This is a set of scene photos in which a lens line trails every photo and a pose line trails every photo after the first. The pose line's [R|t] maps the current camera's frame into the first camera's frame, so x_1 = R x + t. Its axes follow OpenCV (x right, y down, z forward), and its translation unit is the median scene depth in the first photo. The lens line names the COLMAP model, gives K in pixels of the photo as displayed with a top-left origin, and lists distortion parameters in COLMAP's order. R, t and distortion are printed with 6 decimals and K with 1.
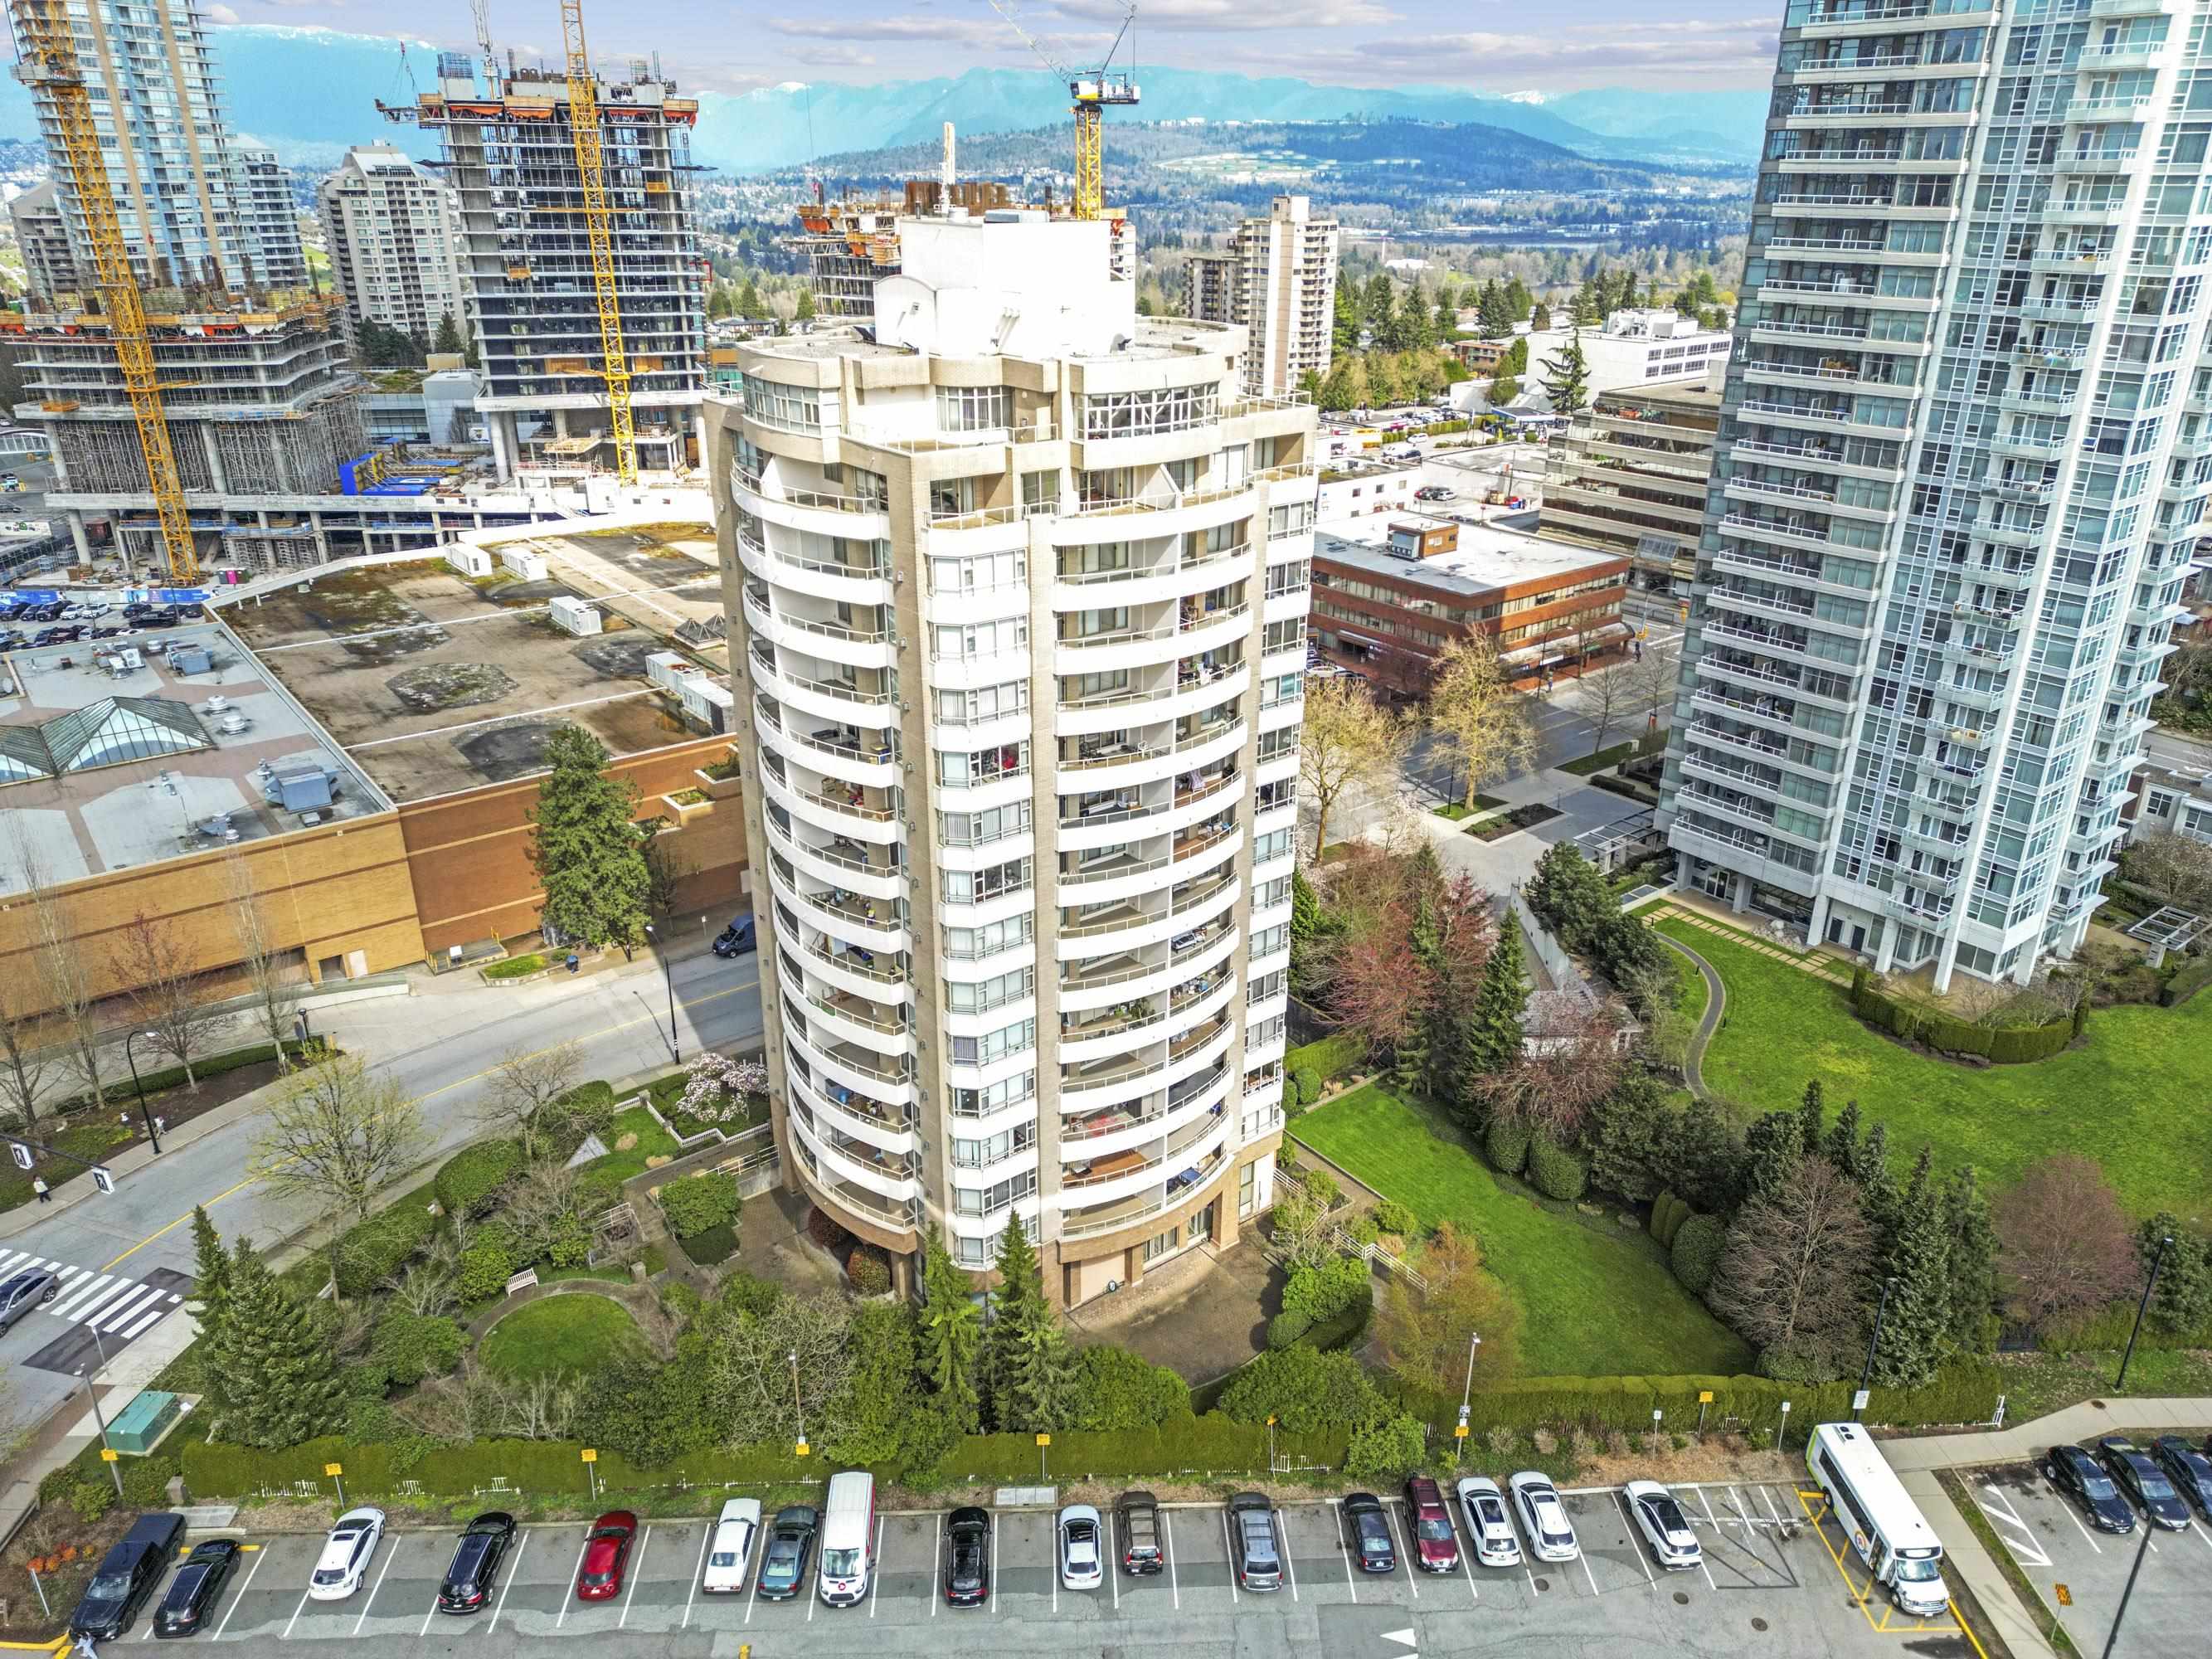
lens RADIAL K [[1584.5, 0, 1082.0], [0, 1584.5, 778.0], [0, 0, 1]] dist [0.055115, -0.038815]
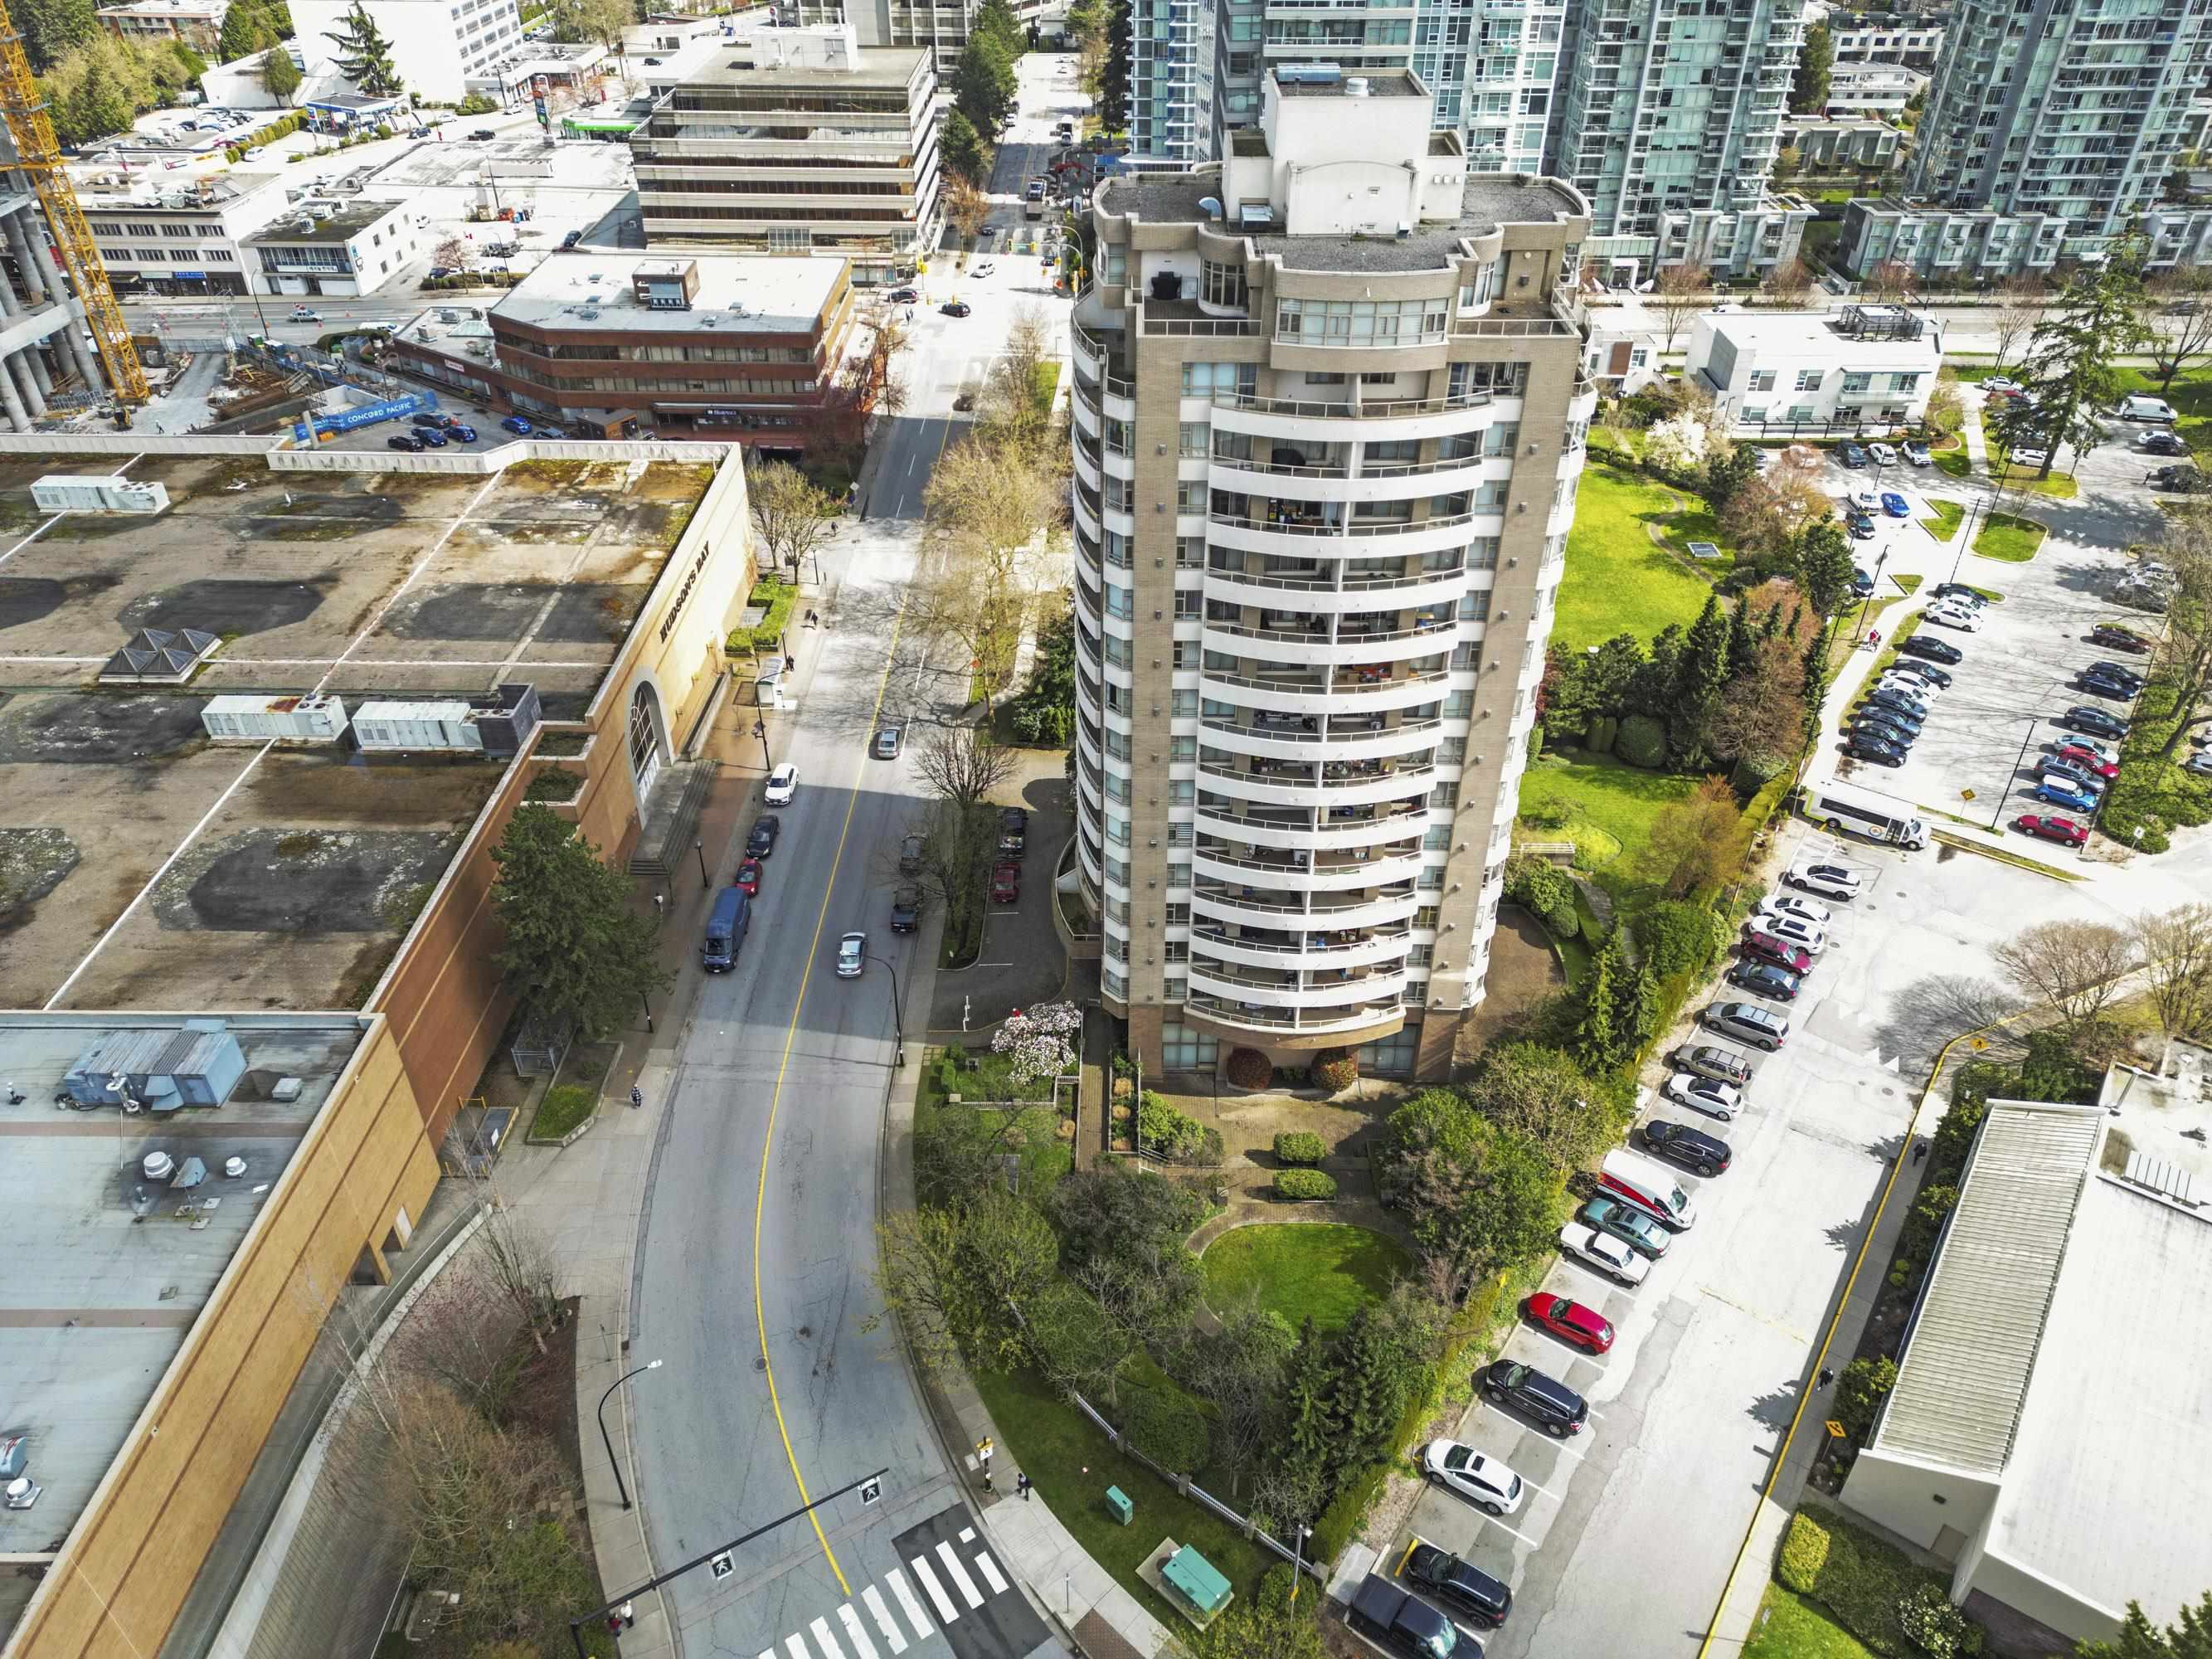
lens RADIAL K [[1594.3, 0, 1120.3], [0, 1594.3, 811.5], [0, 0, 1]] dist [0.026354, -0.003128]
pose [[0.606227, -0.451509, 0.654697, -0.739432], [0.285845, 0.891908, 0.350418, -0.245124], [-0.742146, -0.025292, 0.669760, 0.309348]]
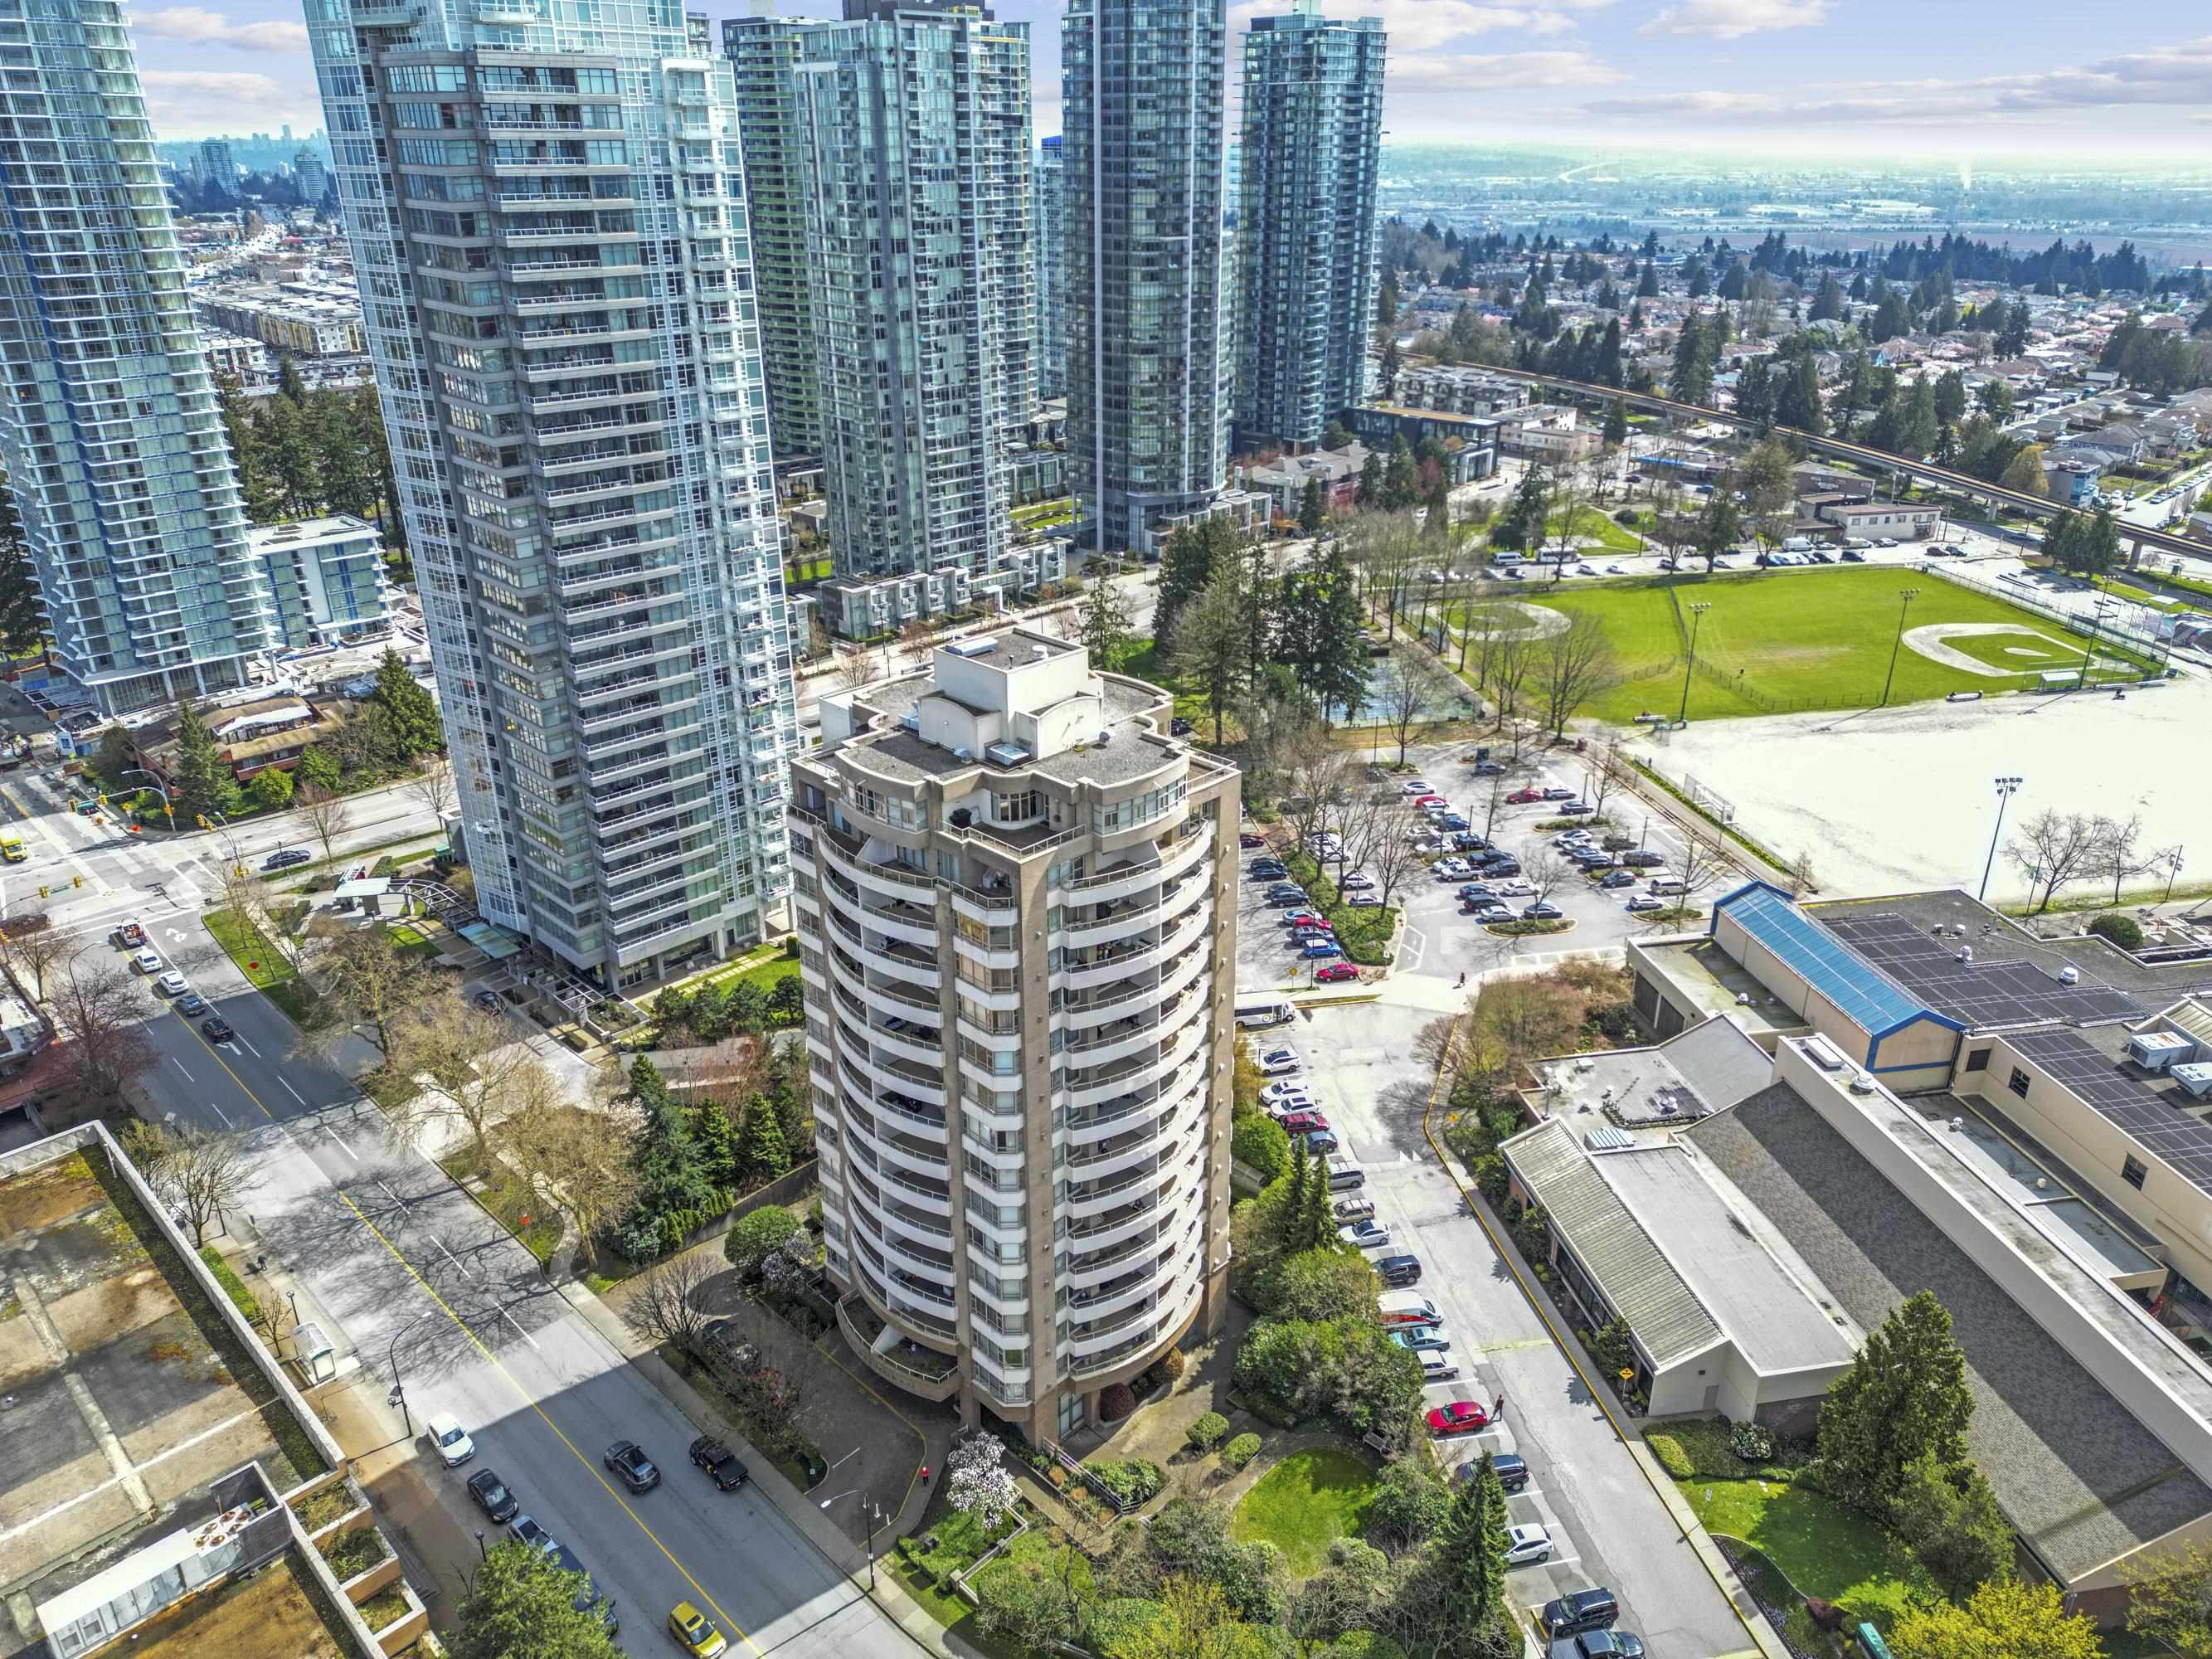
lens RADIAL K [[1584.5, 0, 1082.0], [0, 1584.5, 778.0], [0, 0, 1]] dist [0.055115, -0.038815]
pose [[-0.159009, -0.379352, 0.911487, -0.998775], [0.353137, 0.840299, 0.411329, -0.598715], [-0.921960, 0.387284, 0.000348, 0.749438]]
